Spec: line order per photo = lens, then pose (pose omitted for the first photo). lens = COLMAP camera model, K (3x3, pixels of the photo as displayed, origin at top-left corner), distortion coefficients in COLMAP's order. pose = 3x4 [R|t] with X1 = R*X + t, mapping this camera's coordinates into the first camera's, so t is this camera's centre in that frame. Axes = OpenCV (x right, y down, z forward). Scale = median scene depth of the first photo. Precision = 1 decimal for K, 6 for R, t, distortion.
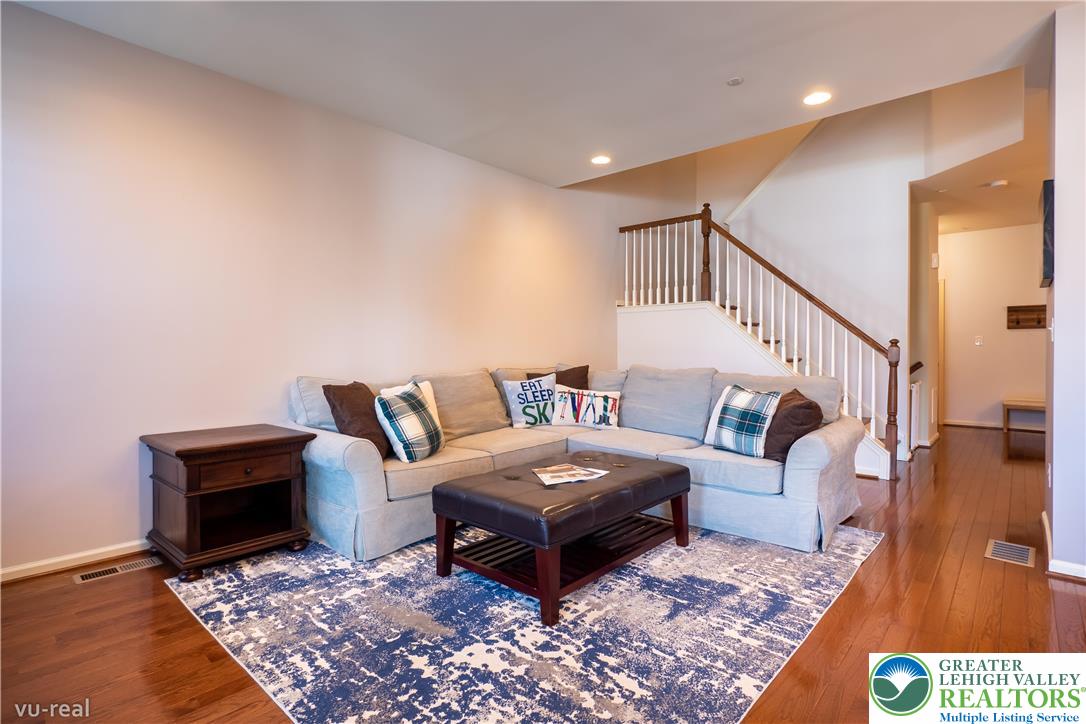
lens RADIAL K [[540.2, 0, 550.1], [0, 540.2, 358.3], [0, 0, 1]] dist [-0.001725, -0.000258]
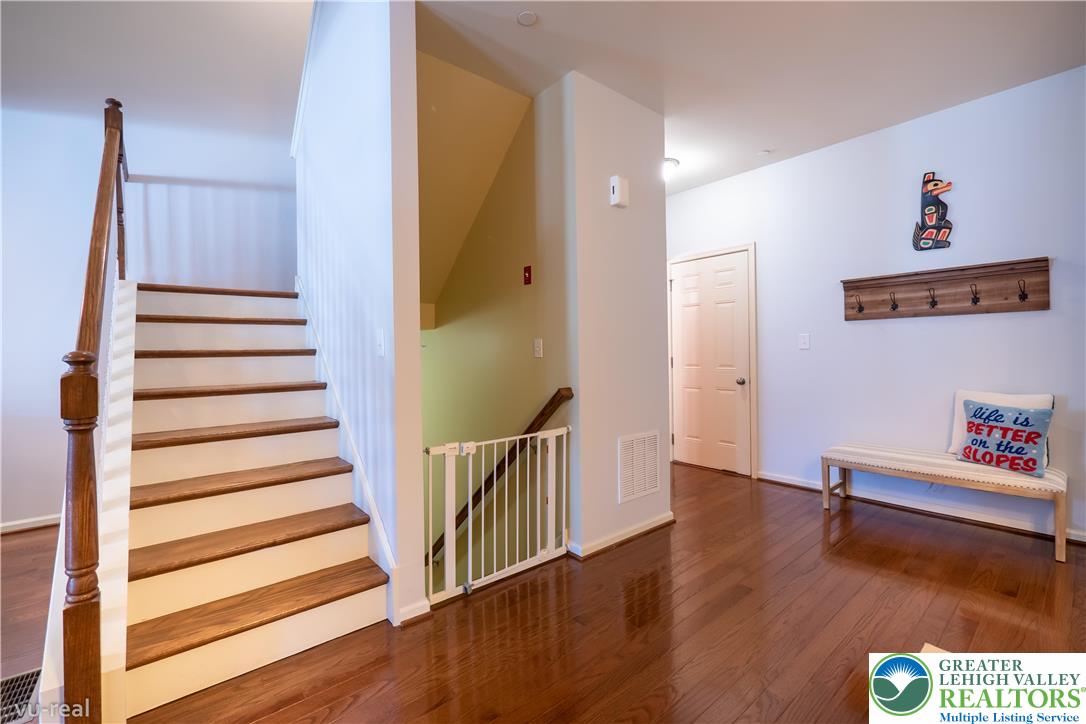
lens RADIAL K [[484.2, 0, 535.2], [0, 484.2, 353.3], [0, 0, 1]] dist [0.000257, 0.000433]
pose [[0.991687, -0.008120, -0.128415, 0.593129], [0.007520, 0.999958, -0.005160, -0.019780], [0.128452, 0.004151, 0.991707, 0.455558]]
